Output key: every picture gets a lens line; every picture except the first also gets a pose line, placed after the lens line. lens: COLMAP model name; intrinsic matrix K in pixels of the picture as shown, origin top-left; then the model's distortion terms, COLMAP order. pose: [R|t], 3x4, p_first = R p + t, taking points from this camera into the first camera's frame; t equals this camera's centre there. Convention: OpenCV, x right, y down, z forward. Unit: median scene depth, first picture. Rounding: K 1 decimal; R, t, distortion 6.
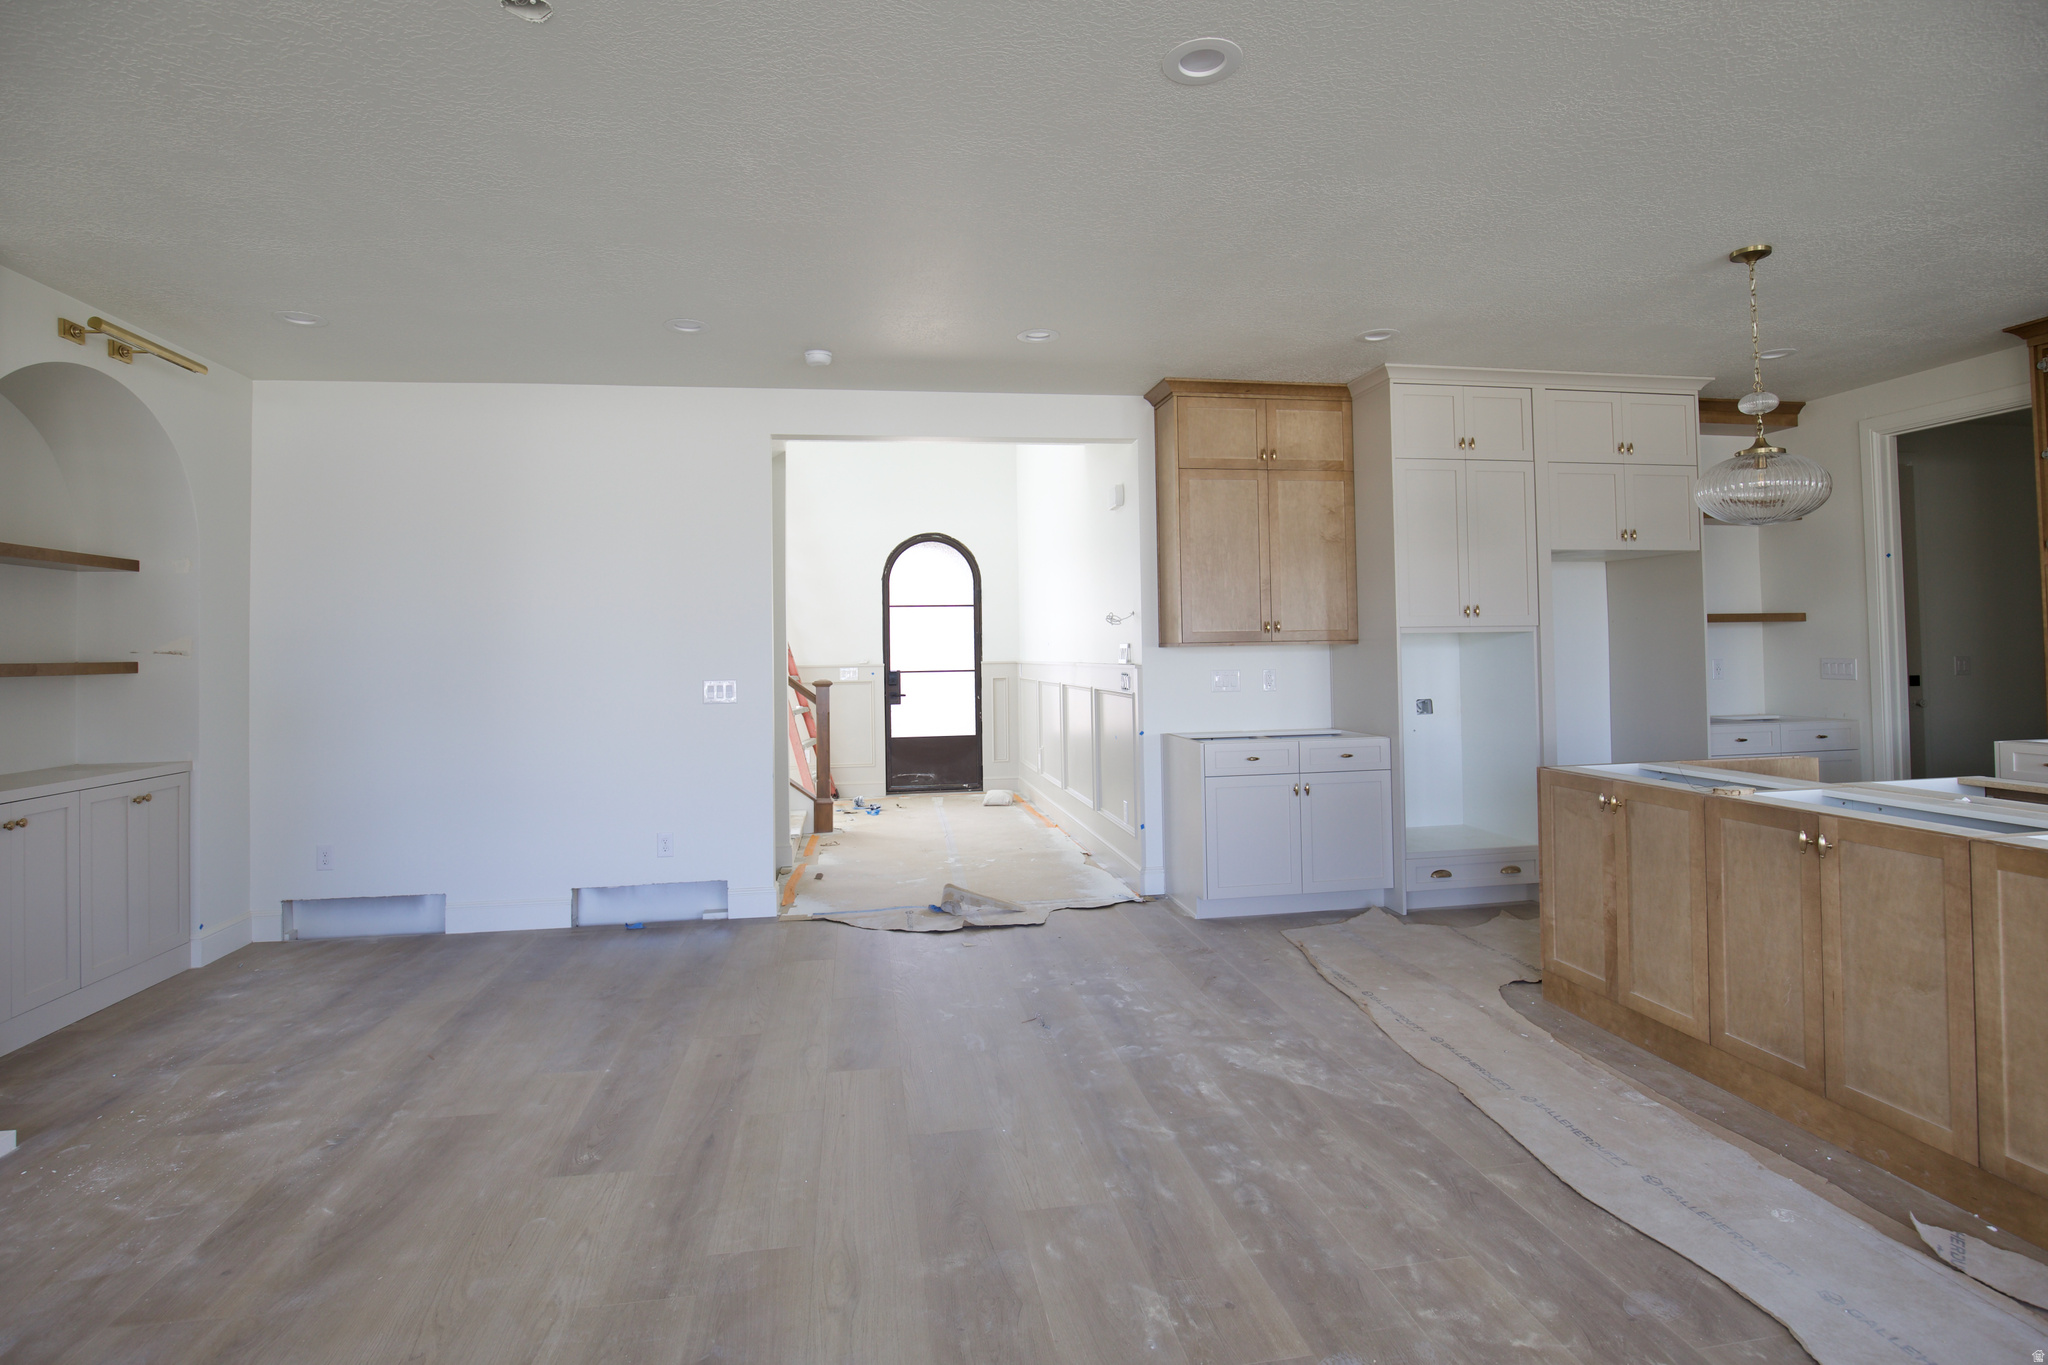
lens RADIAL K [[1009.8, 0, 1013.5], [0, 1009.8, 620.5], [0, 0, 1]] dist [-0.032096, -0.000183]
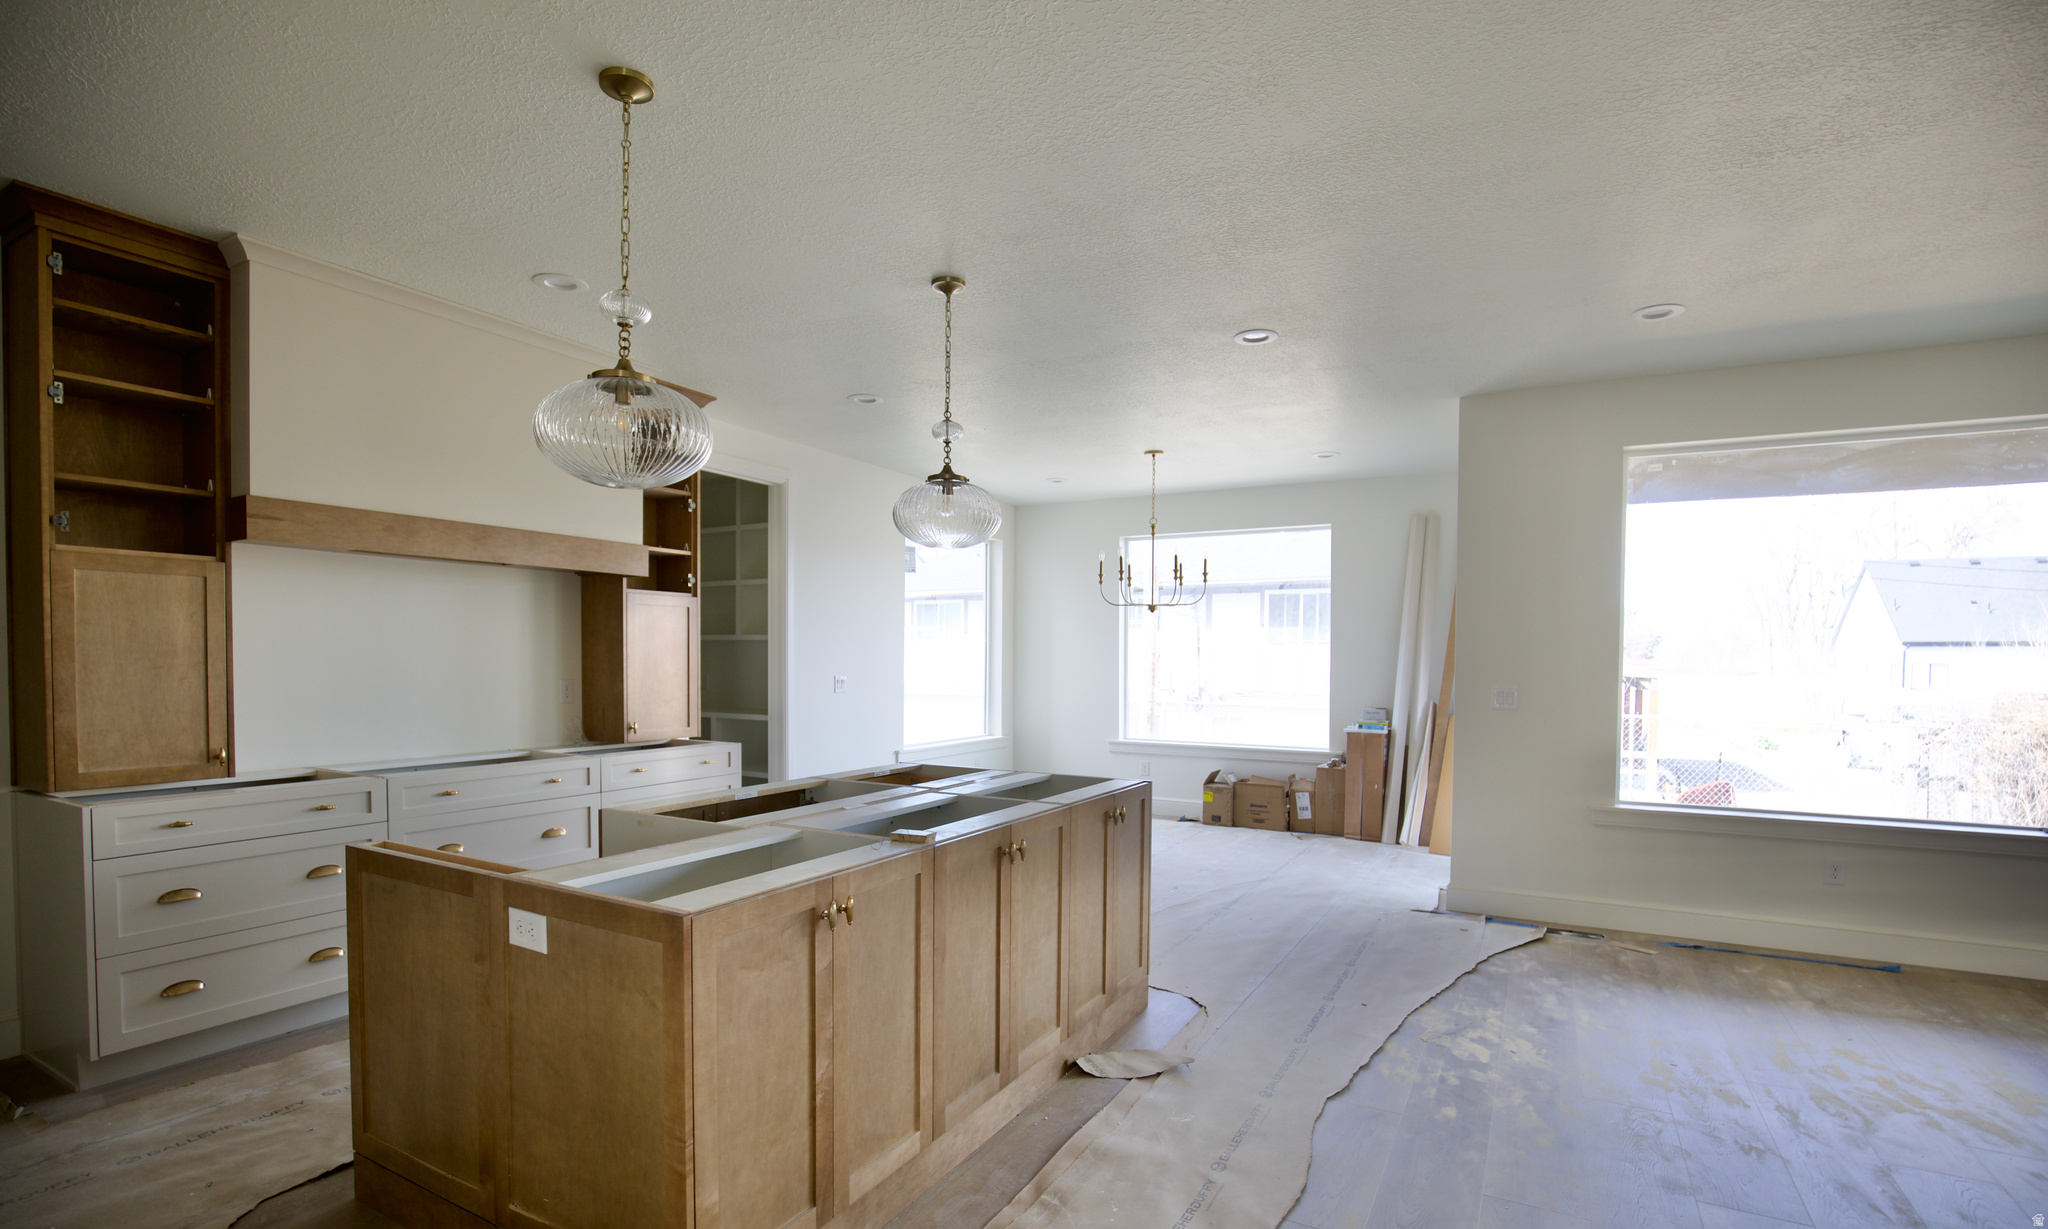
lens RADIAL K [[961.3, 0, 989.4], [0, 961.3, 688.3], [0, 0, 1]] dist [-0.016780, 0.000023]
pose [[-0.776375, -0.010695, 0.630180, 0.126635], [-0.013820, 0.999905, -0.000056, 0.035755], [-0.630120, -0.008752, -0.776449, 1.237321]]
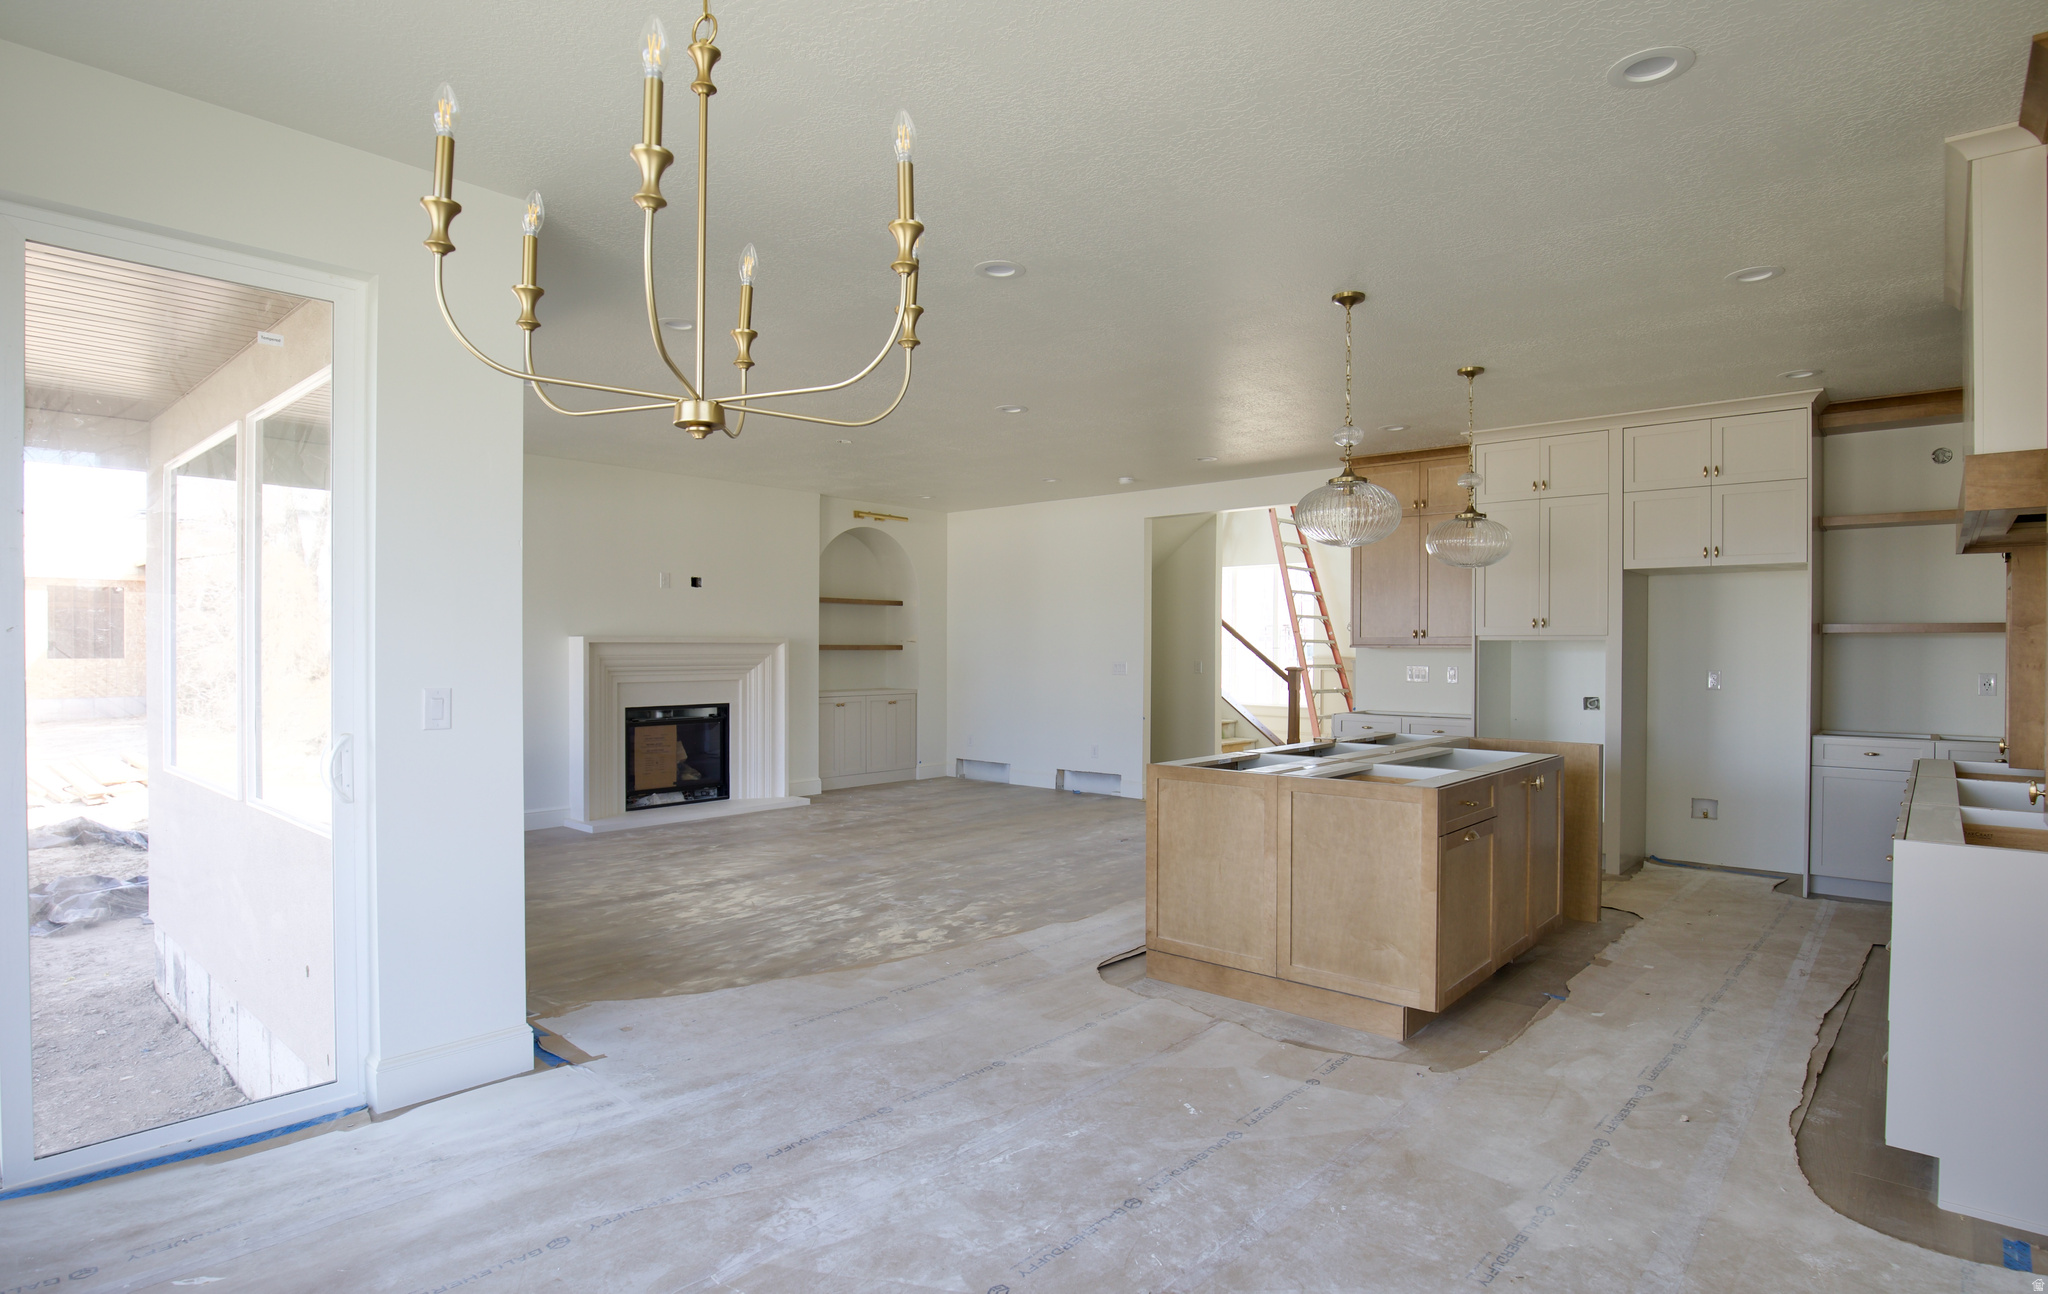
lens RADIAL K [[1041.5, 0, 1024.0], [0, 1041.5, 647.0], [0, 0, 1]] dist [-0.000425, -0.000039]
pose [[0.637007, 0.019733, -0.770605, 1.354617], [0.008831, 0.999420, 0.032892, -0.036326], [0.770807, -0.027757, 0.636463, -0.386590]]
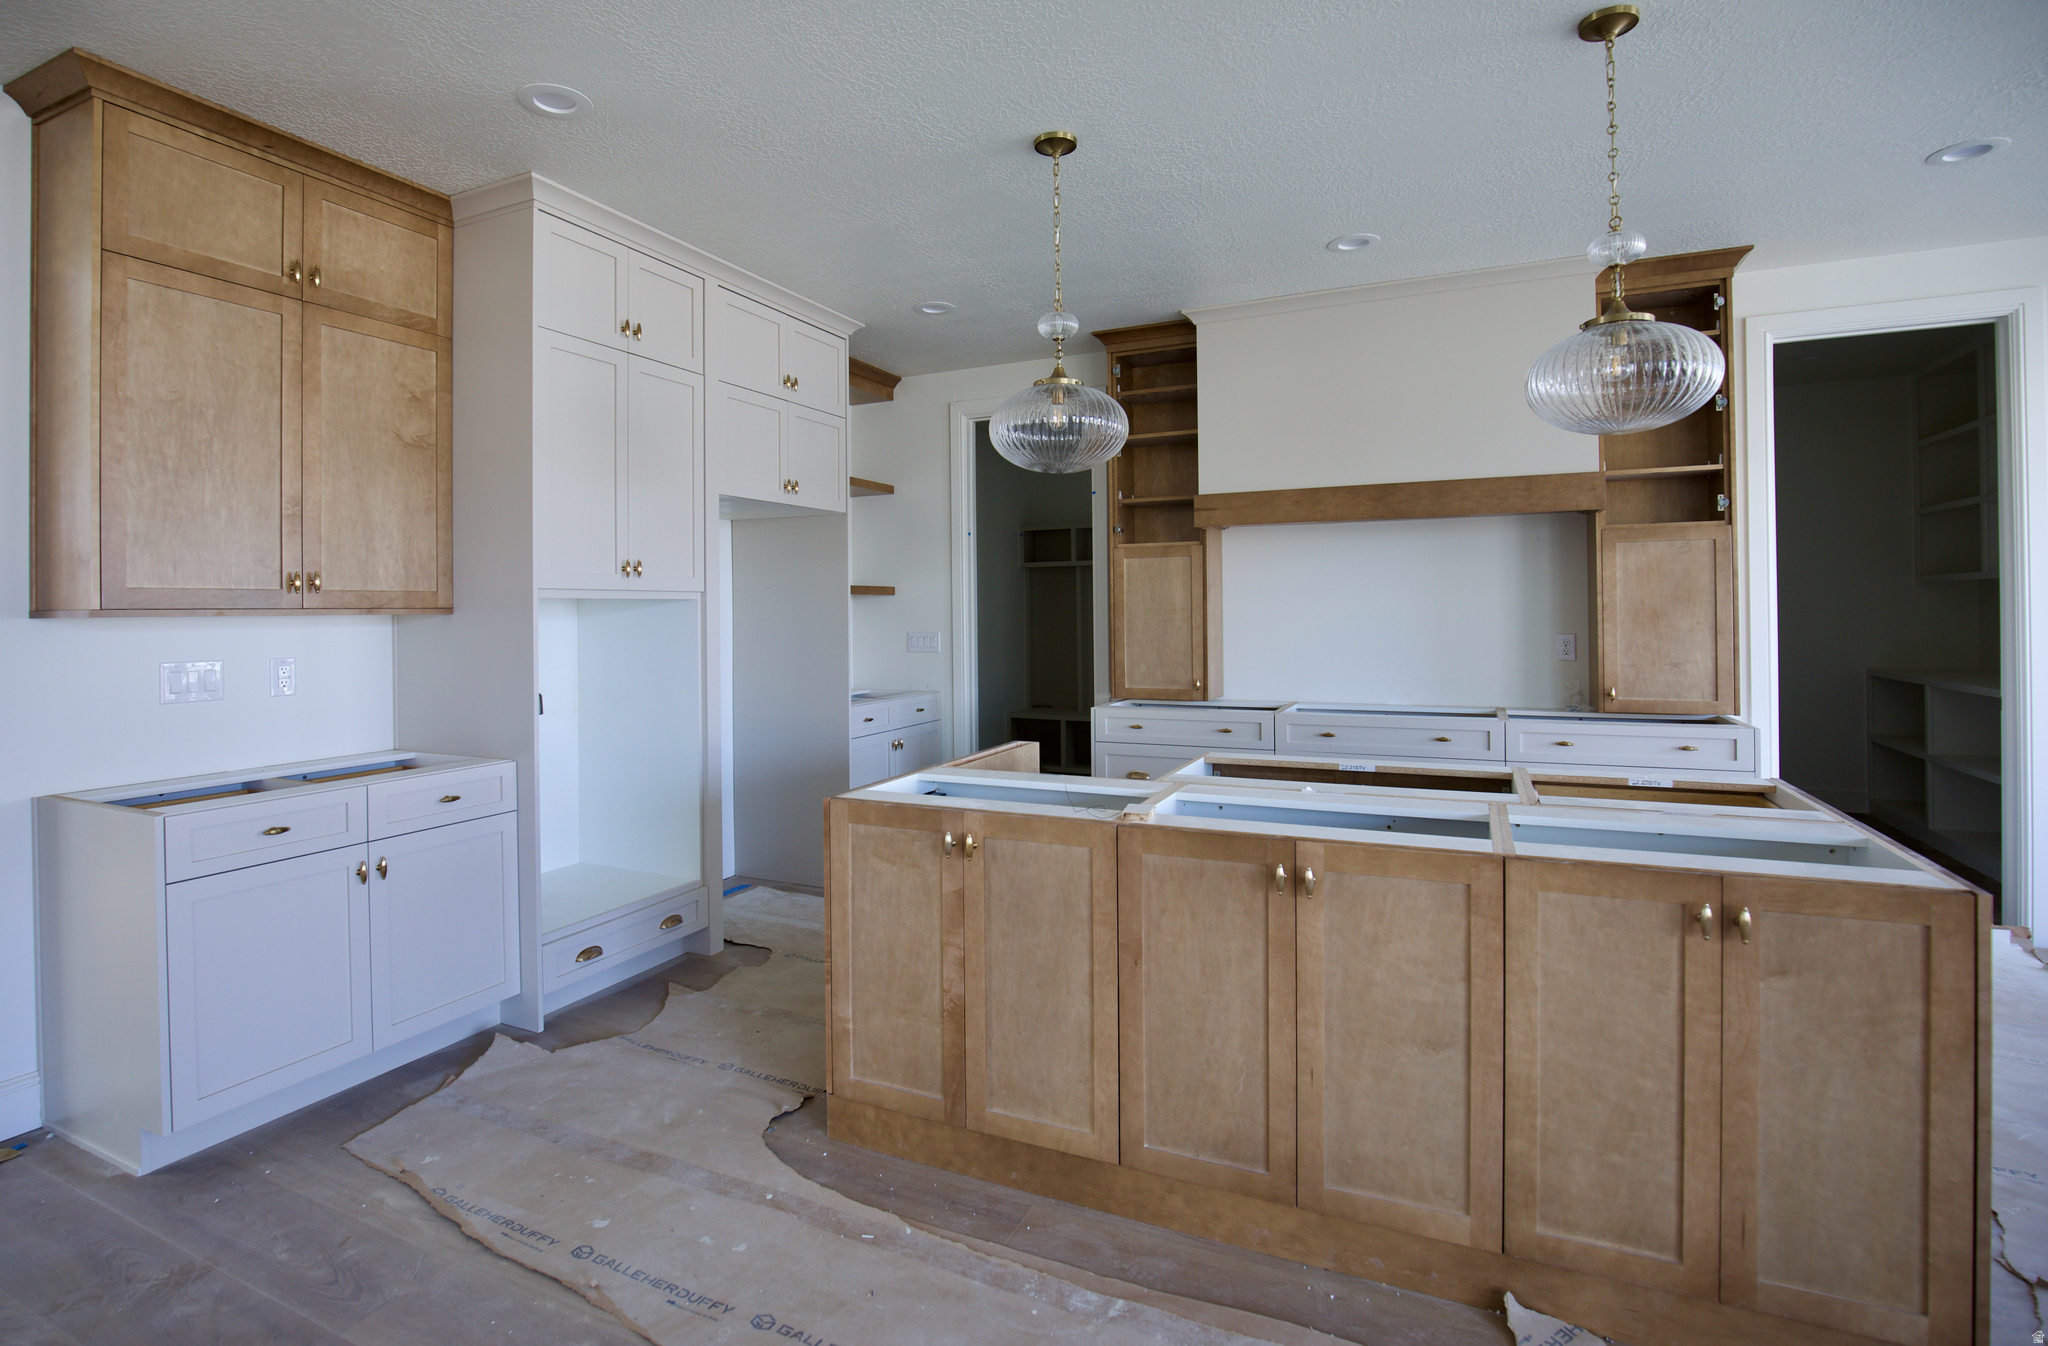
lens RADIAL K [[994.9, 0, 983.7], [0, 994.9, 605.8], [0, 0, 1]] dist [-0.030454, 0.001870]
pose [[0.570843, 0.014077, 0.820938, 0.035465], [-0.022591, 0.999744, -0.001434, 0.015744], [-0.820748, -0.017727, 0.571015, 0.522324]]
